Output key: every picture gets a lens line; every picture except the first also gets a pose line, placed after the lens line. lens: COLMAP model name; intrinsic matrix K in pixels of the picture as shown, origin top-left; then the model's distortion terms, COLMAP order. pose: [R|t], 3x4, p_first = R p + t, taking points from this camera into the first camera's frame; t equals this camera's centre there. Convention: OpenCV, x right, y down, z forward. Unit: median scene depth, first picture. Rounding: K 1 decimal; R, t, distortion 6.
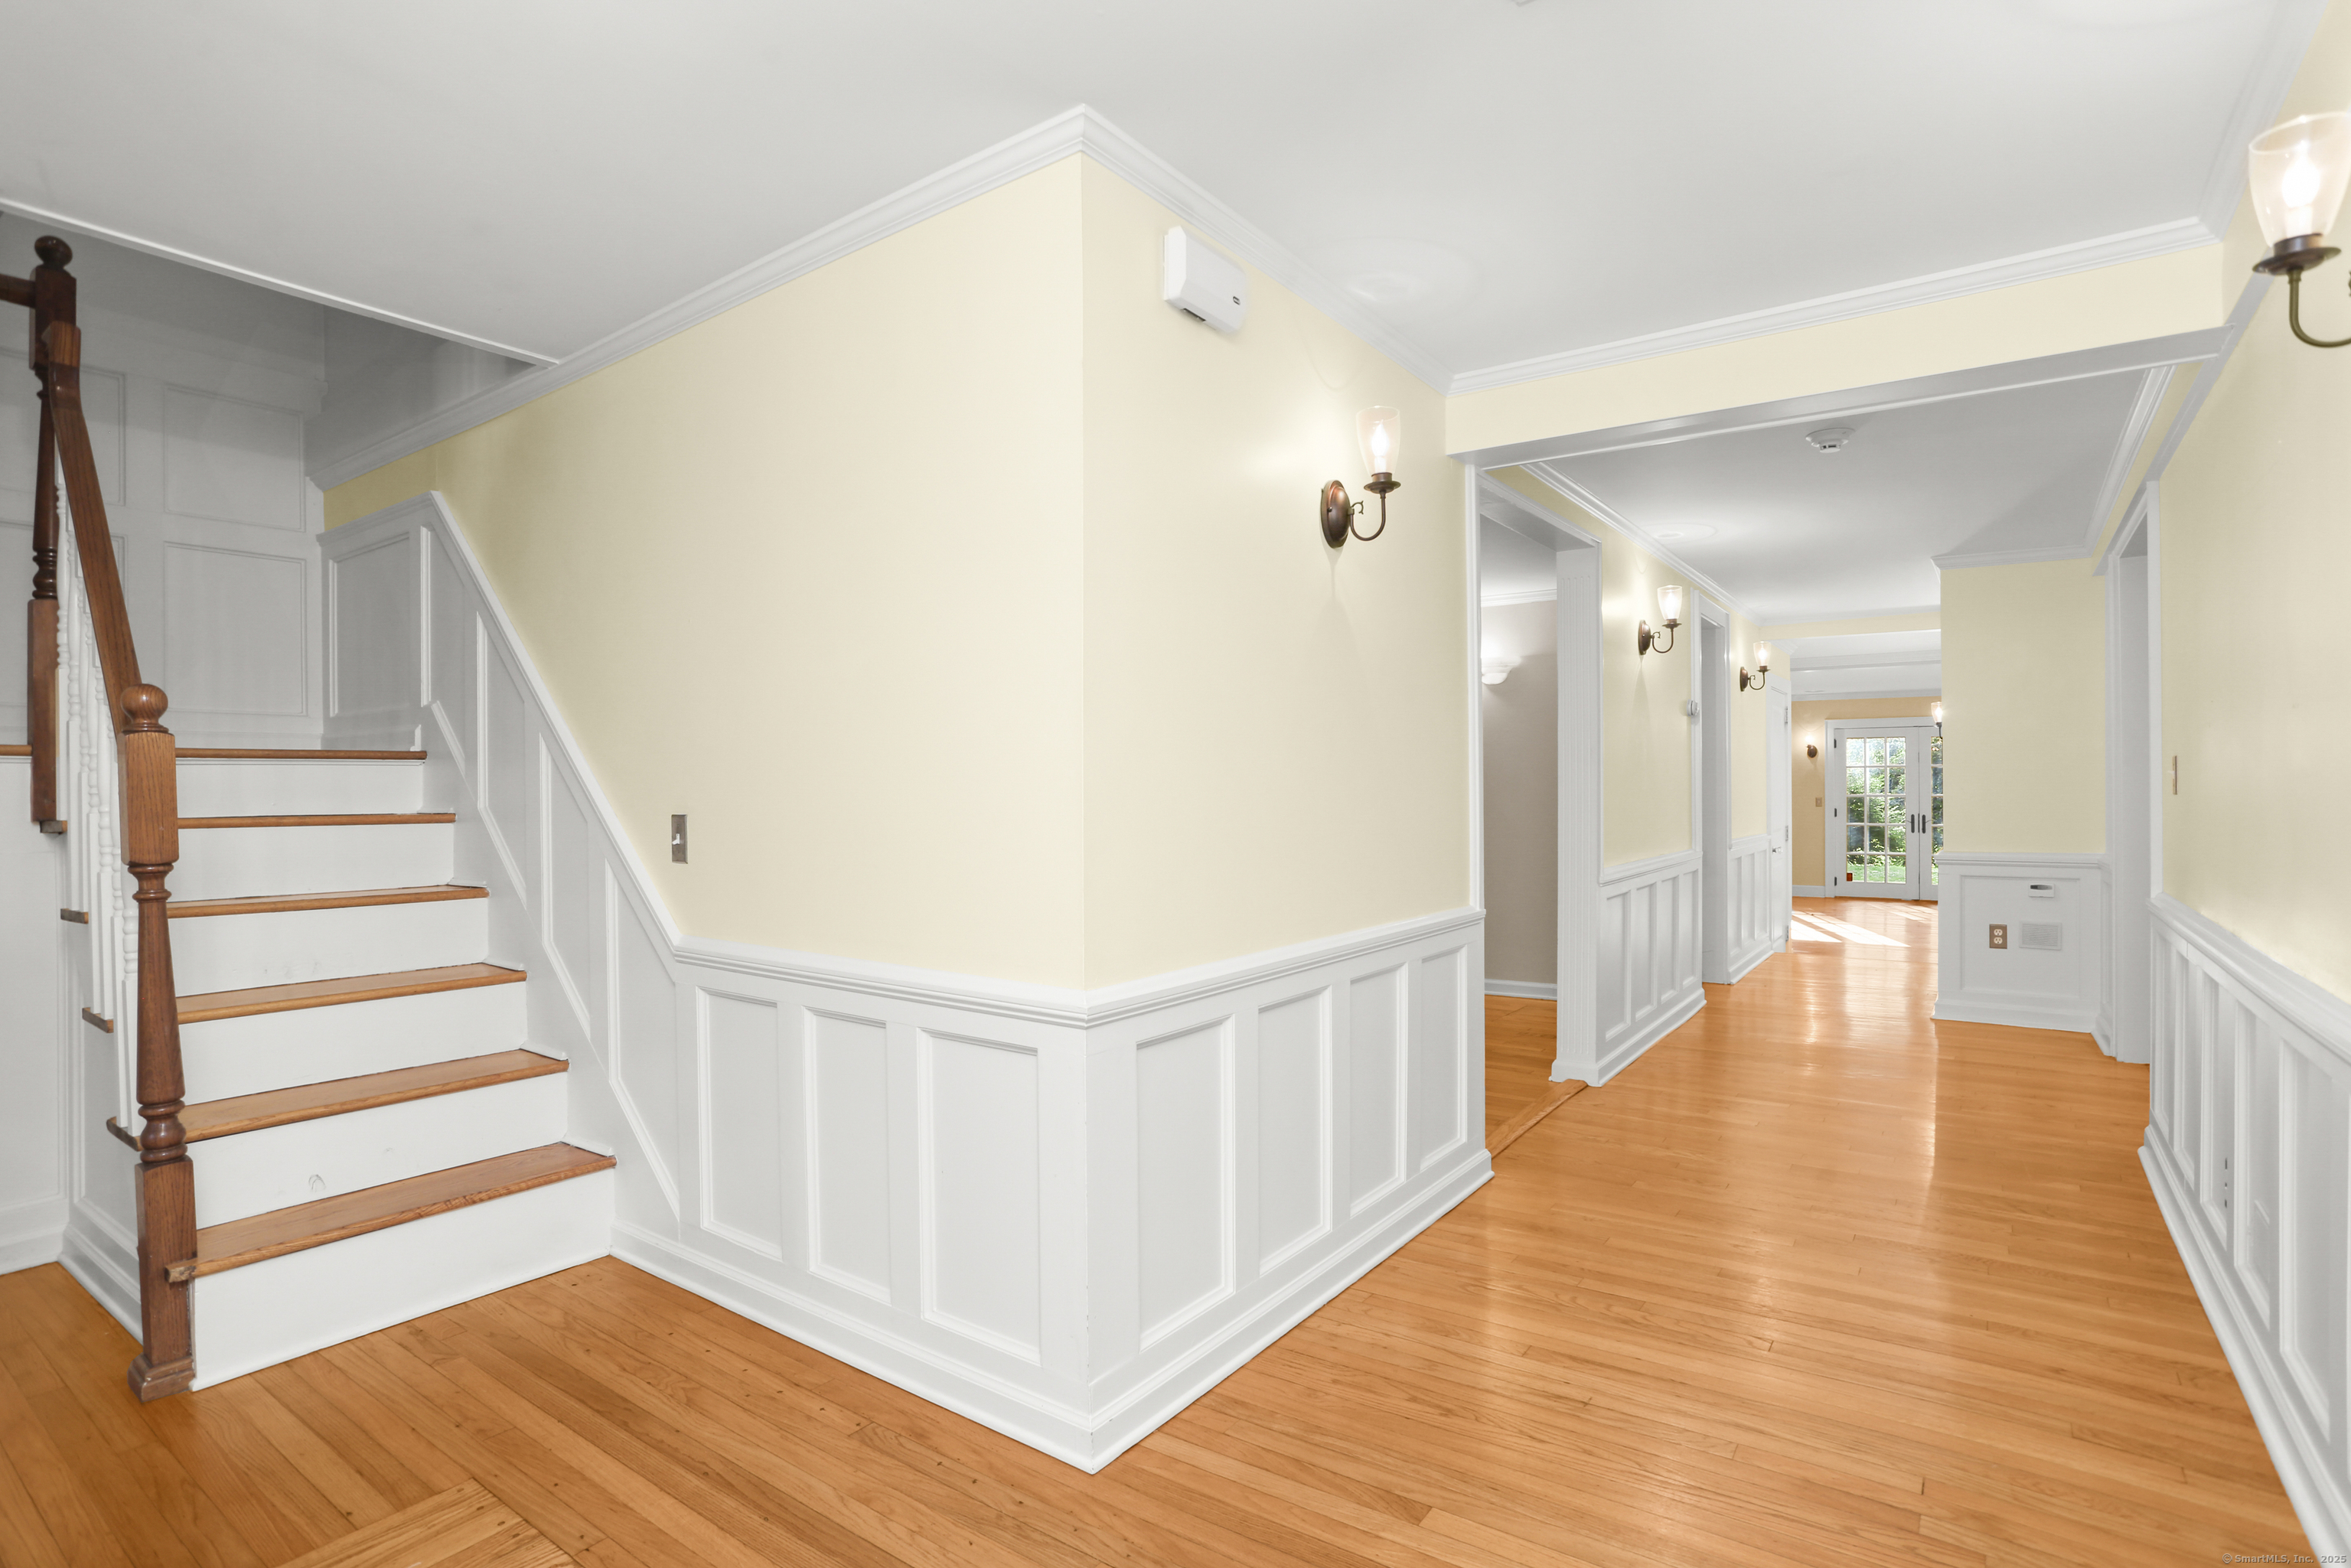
lens RADIAL K [[1195.3, 0, 1172.2], [0, 1195.3, 800.6], [0, 0, 1]] dist [-0.074388, 0.031140]
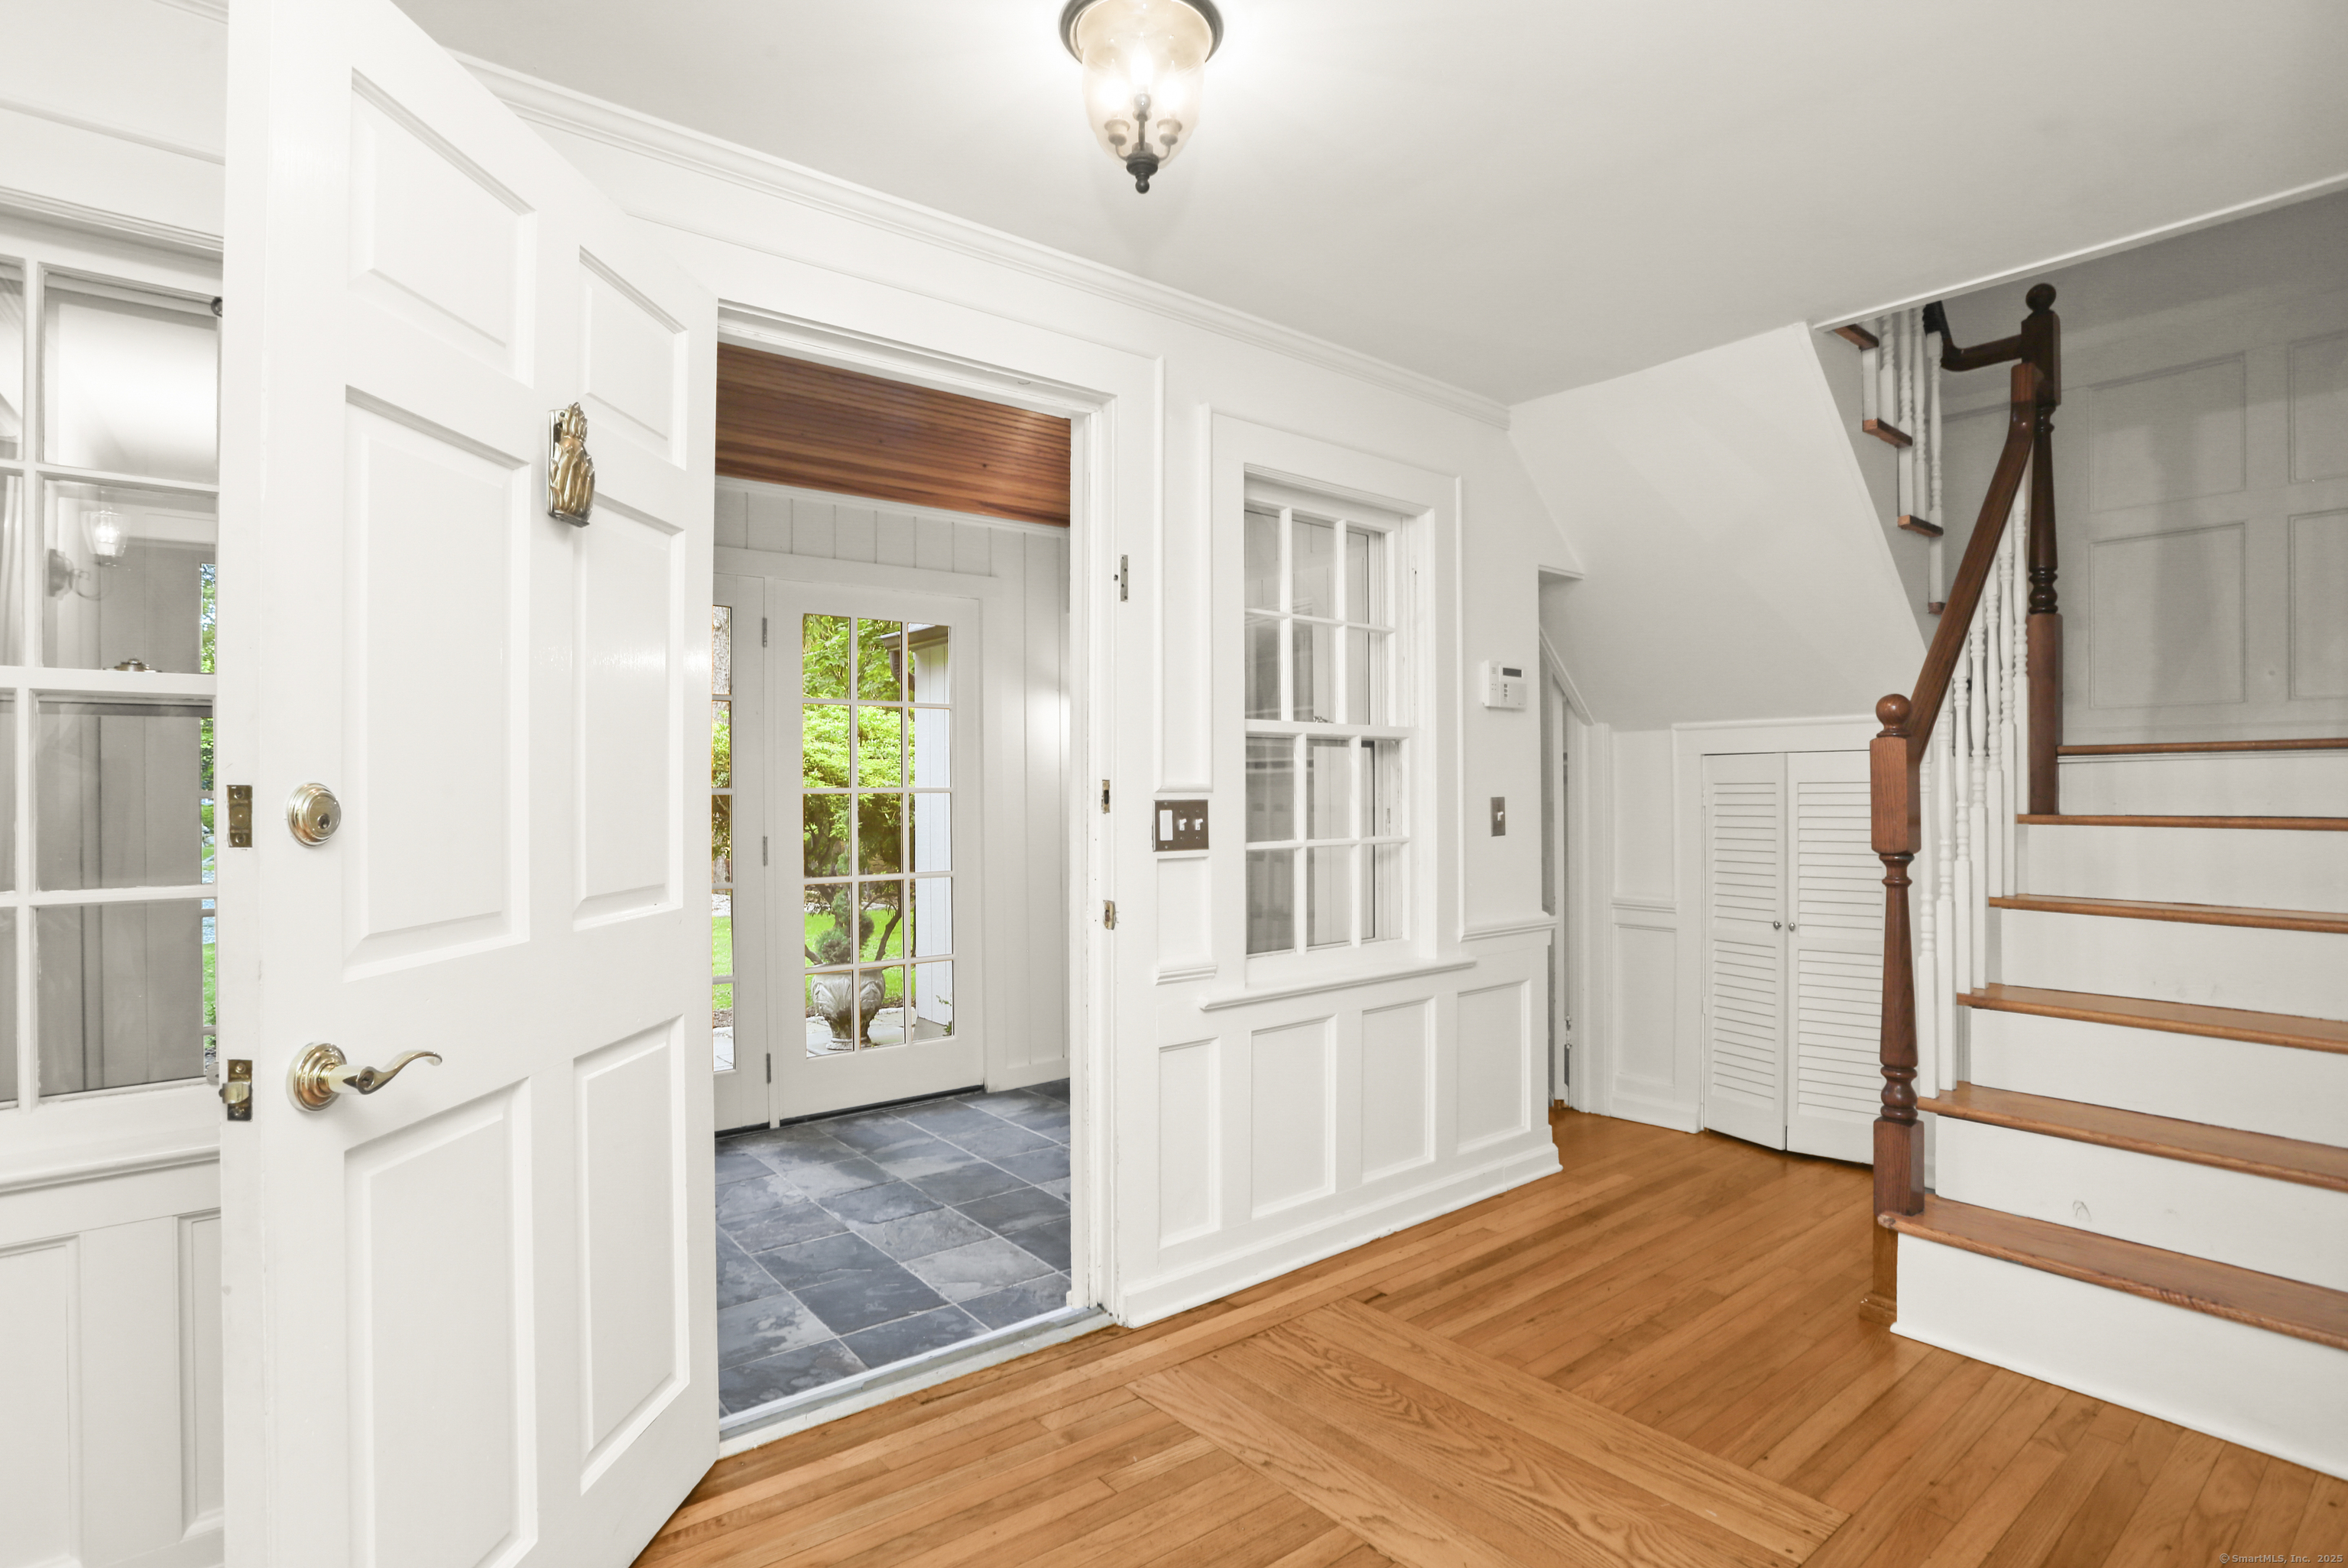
lens RADIAL K [[1193.7, 0, 1170.7], [0, 1193.7, 800.6], [0, 0, 1]] dist [-0.074388, 0.031140]
pose [[-0.284460, 0.014410, -0.958580, 0.387399], [-0.006696, 0.999833, 0.017017, -0.010922], [0.958665, 0.011260, -0.284316, 0.619344]]
